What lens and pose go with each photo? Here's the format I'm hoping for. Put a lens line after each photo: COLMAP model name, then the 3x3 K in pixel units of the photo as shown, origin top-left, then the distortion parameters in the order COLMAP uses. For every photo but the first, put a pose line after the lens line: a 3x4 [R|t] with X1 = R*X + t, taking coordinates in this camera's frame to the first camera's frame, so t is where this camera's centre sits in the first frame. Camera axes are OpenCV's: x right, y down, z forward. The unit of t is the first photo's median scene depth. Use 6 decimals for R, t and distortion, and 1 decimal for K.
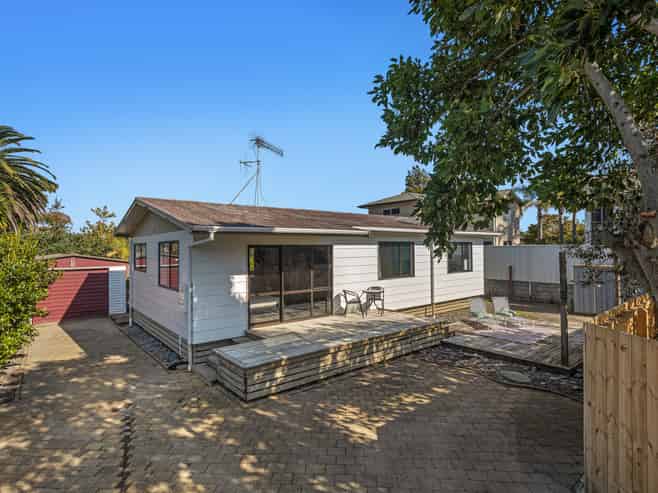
lens RADIAL K [[351.3, 0, 329.0], [0, 351.3, 246.5], [0, 0, 1]] dist [-0.021000, -0.000262]
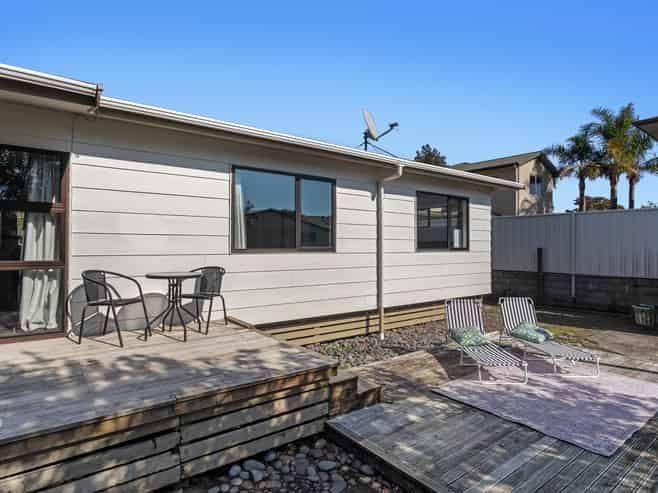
lens RADIAL K [[372.9, 0, 329.0], [0, 372.9, 246.5], [0, 0, 1]] dist [-0.002507, -0.000640]
pose [[0.999368, 0.009073, -0.034380, 0.249262], [-0.008941, 0.999952, 0.003996, 0.075043], [0.034415, -0.003686, 0.999401, 0.483127]]
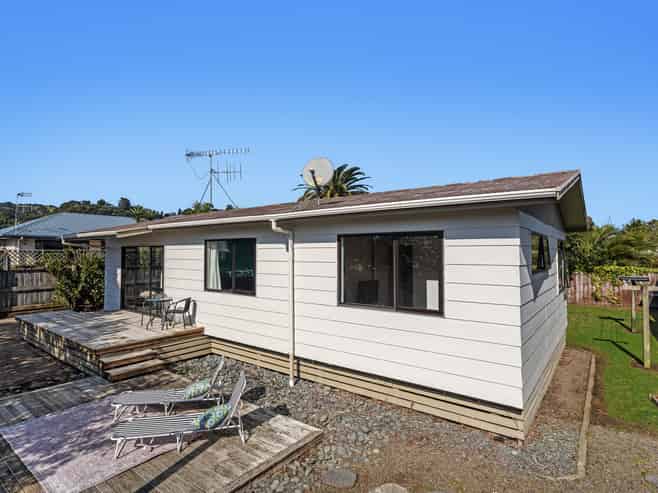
lens RADIAL K [[372.9, 0, 329.0], [0, 372.9, 246.5], [0, 0, 1]] dist [-0.002507, -0.000640]
pose [[0.233085, -0.010038, -0.972405, 0.879242], [-0.002745, 0.999936, -0.010981, 0.007396], [0.972453, 0.005229, 0.233042, 0.959108]]
